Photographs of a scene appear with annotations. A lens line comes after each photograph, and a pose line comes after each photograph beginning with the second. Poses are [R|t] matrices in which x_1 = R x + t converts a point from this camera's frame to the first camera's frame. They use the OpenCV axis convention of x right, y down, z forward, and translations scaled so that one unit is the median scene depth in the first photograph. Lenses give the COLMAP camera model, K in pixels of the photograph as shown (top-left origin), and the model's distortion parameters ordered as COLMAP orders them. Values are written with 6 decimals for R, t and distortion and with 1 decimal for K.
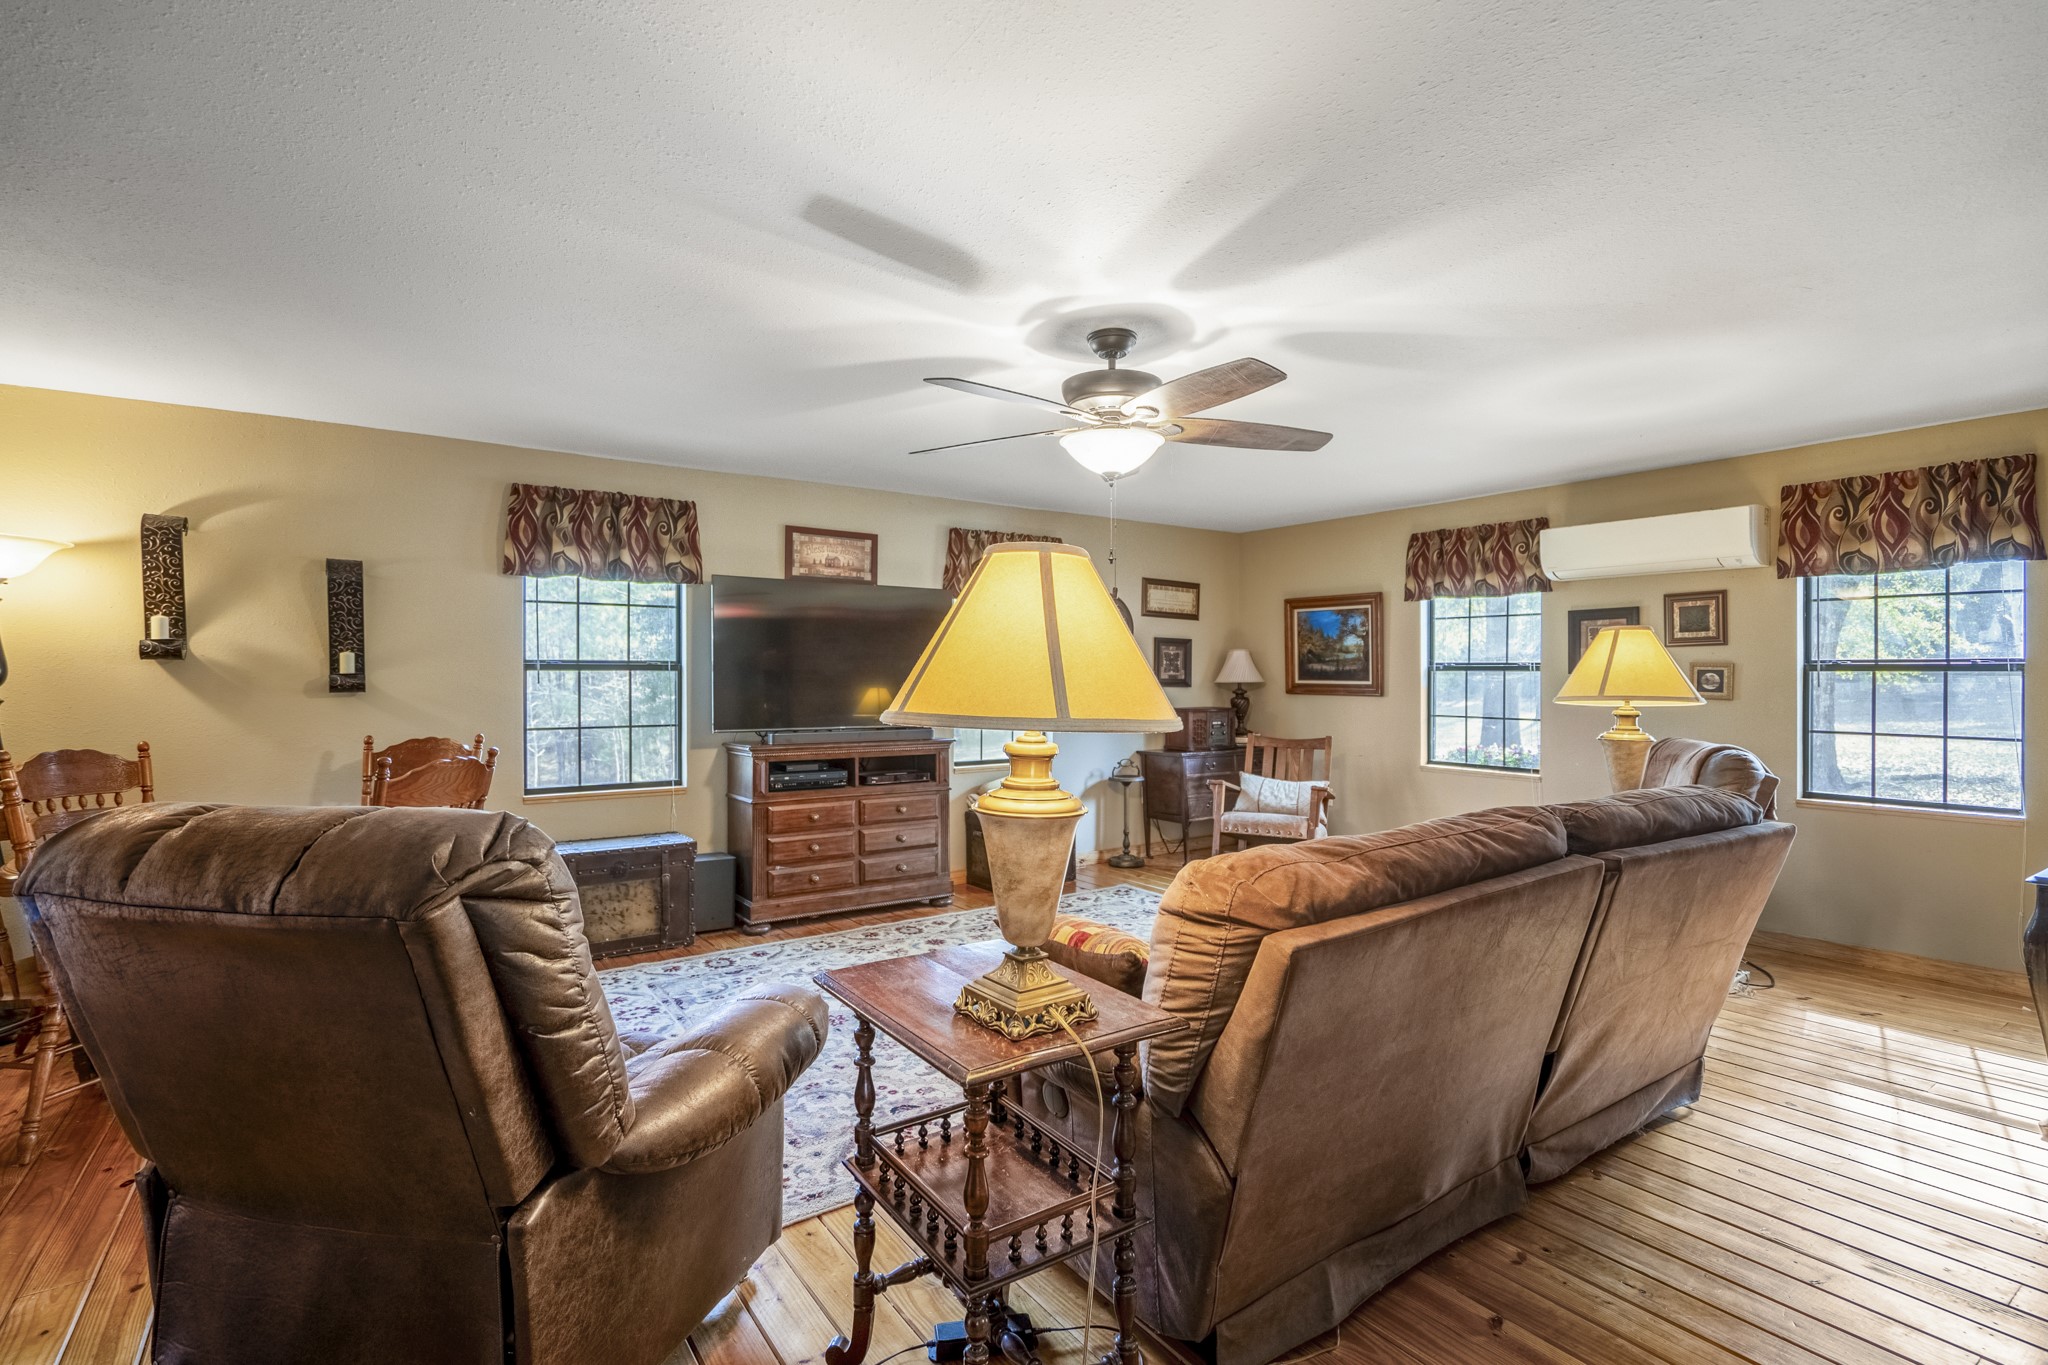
lens RADIAL K [[956.6, 0, 1013.0], [0, 956.6, 690.7], [0, 0, 1]] dist [-0.001295, 0.000016]
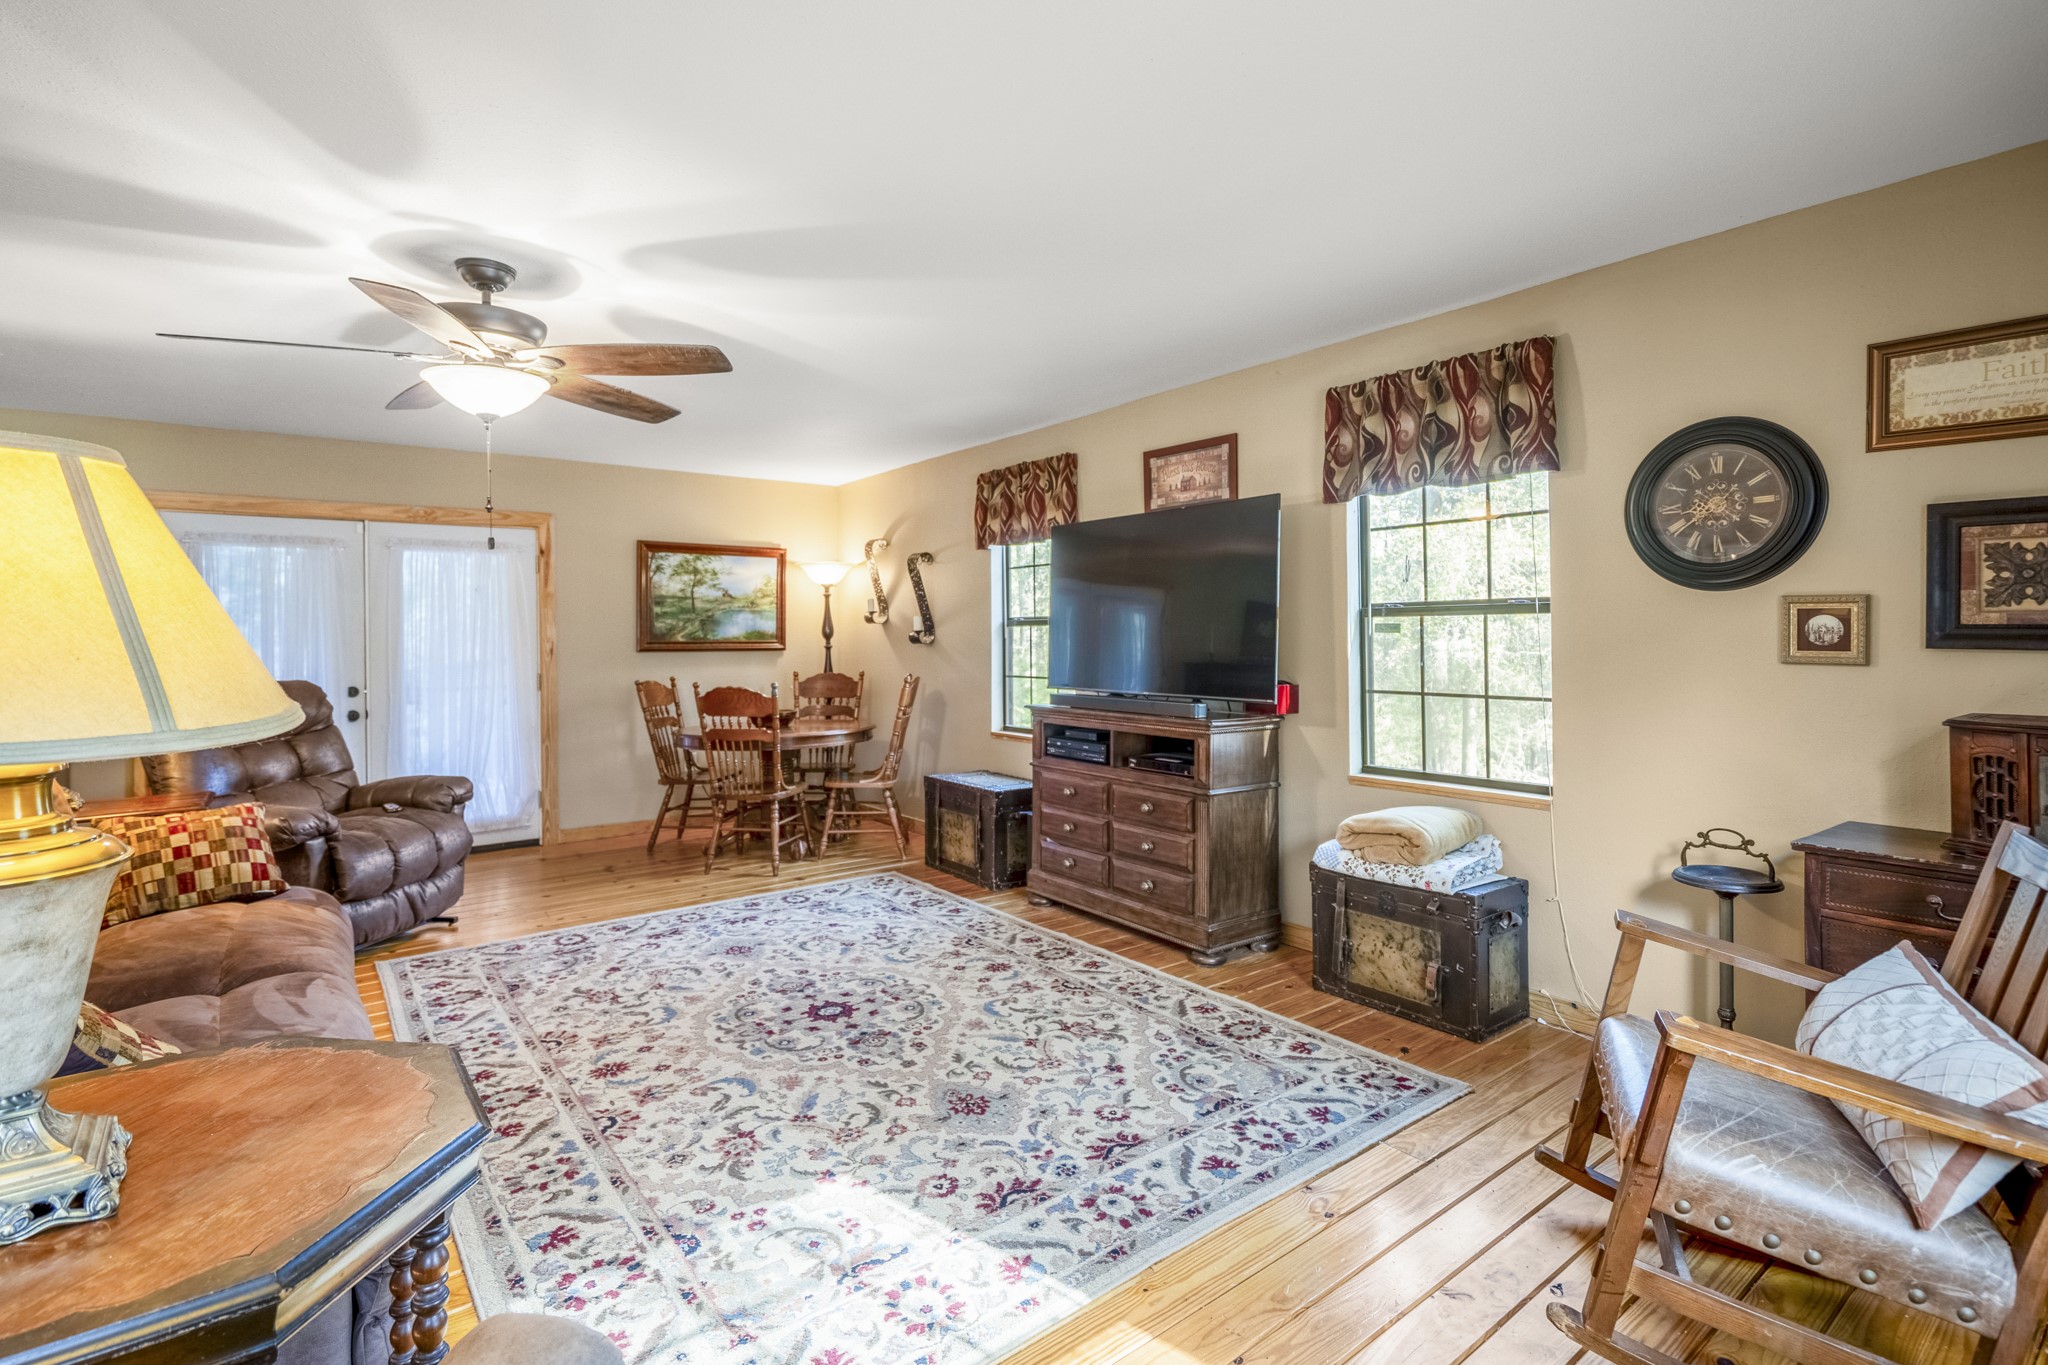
lens RADIAL K [[961.6, 0, 1024.7], [0, 961.6, 644.5], [0, 0, 1]] dist [-0.001207, 0.000130]
pose [[0.054787, 0.008507, -0.998462, 0.606766], [-0.006078, 0.999948, 0.008186, -0.008011], [0.998480, 0.005620, 0.054836, 0.838489]]
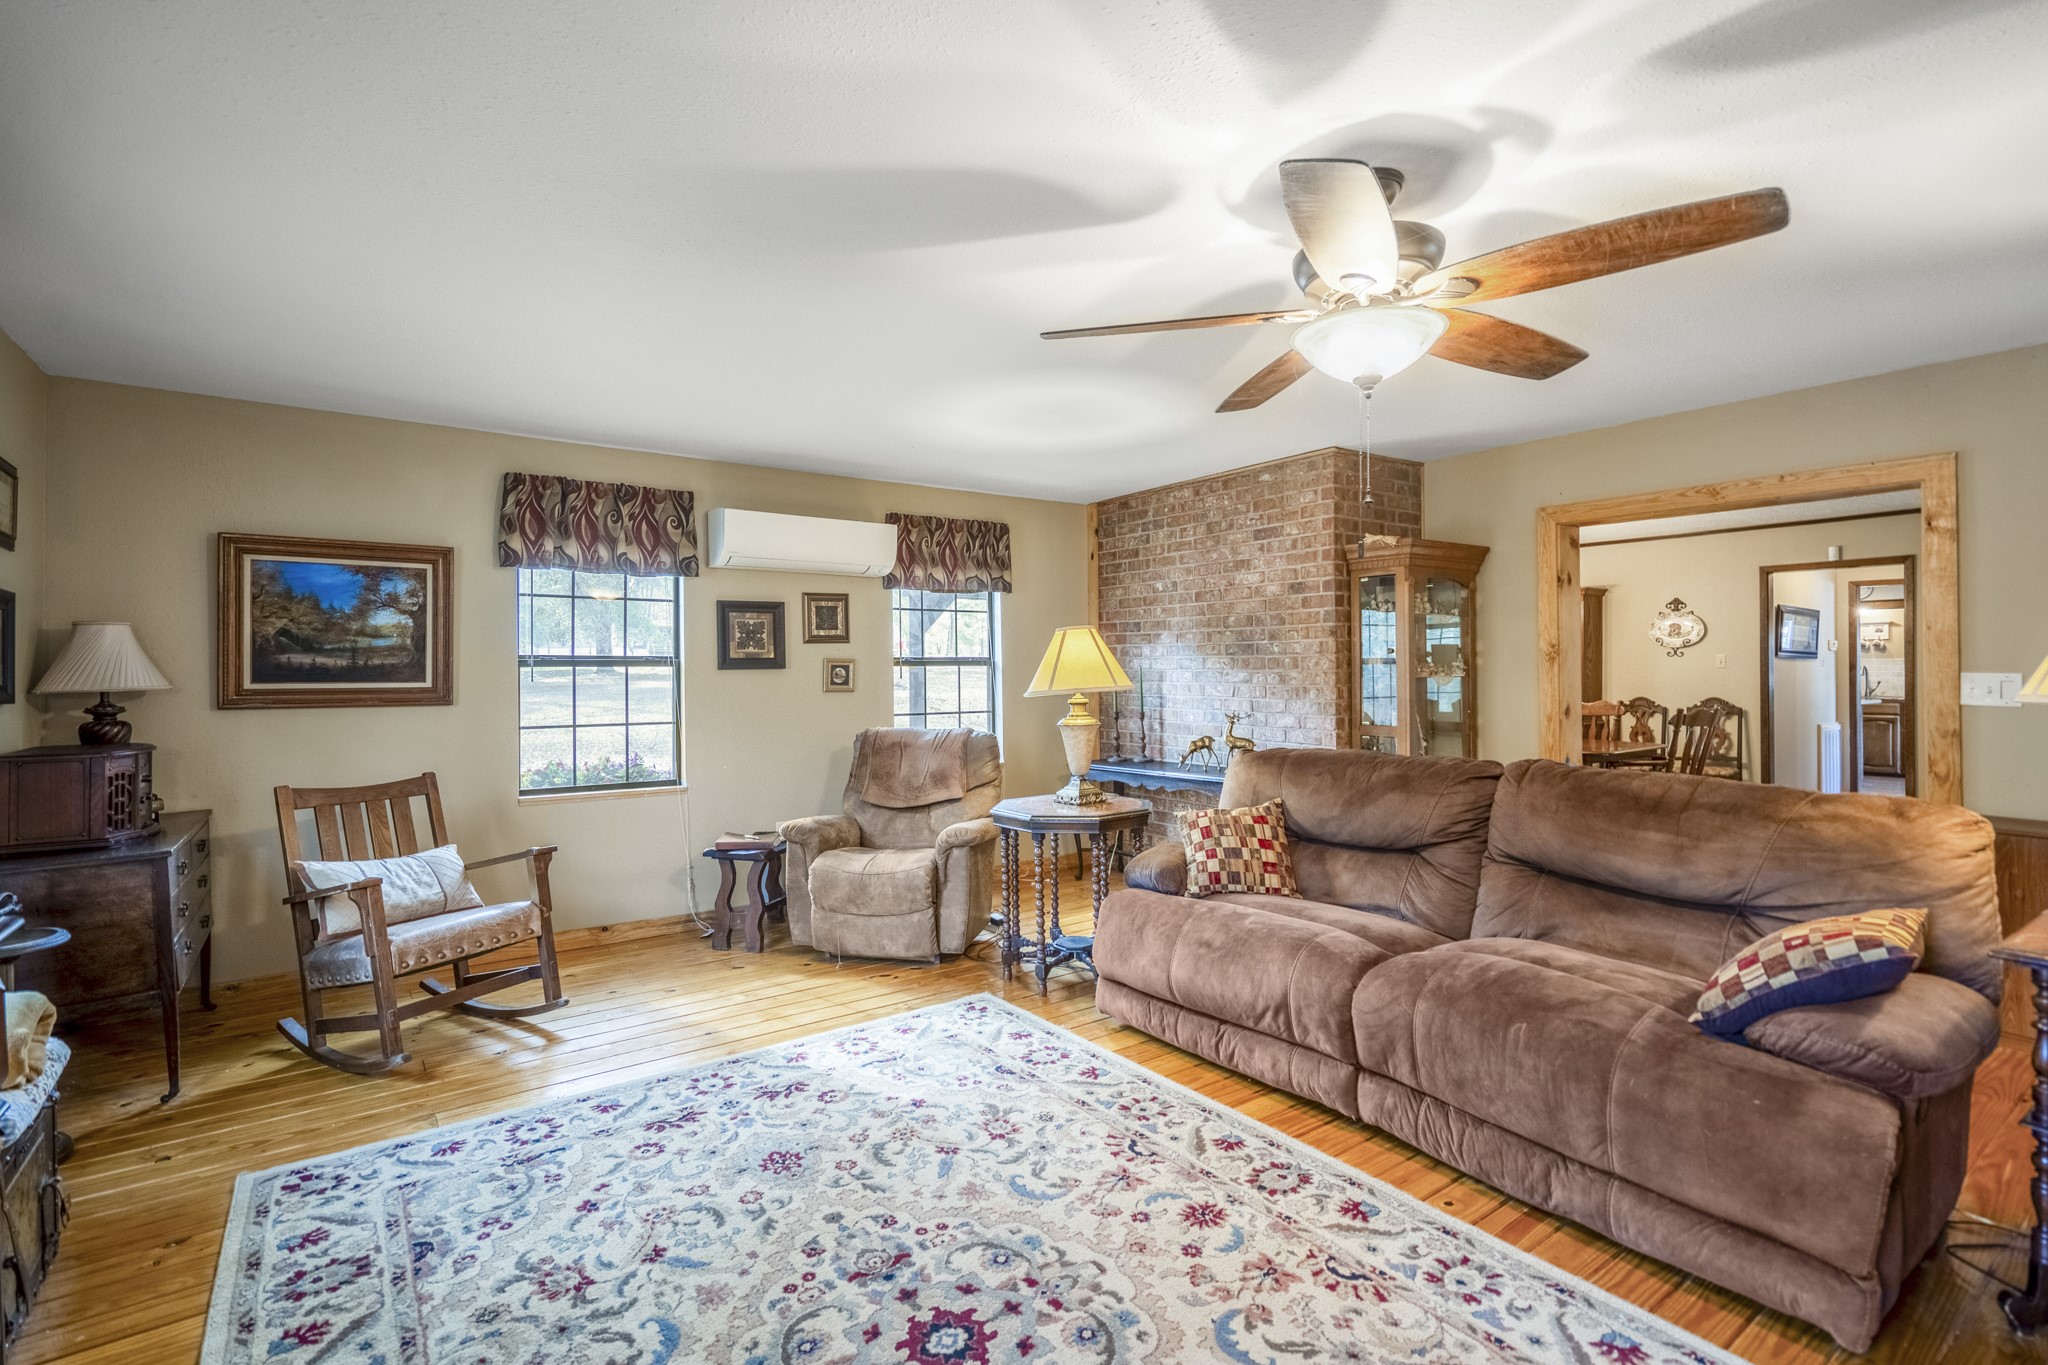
lens RADIAL K [[943.7, 0, 1024.1], [0, 943.7, 668.0], [0, 0, 1]] dist [0.002725, -0.001452]
pose [[-0.029766, -0.000487, 0.999557, -0.332576], [0.024140, 0.999708, 0.001206, -0.012456], [-0.999265, 0.024165, -0.029746, 0.728639]]
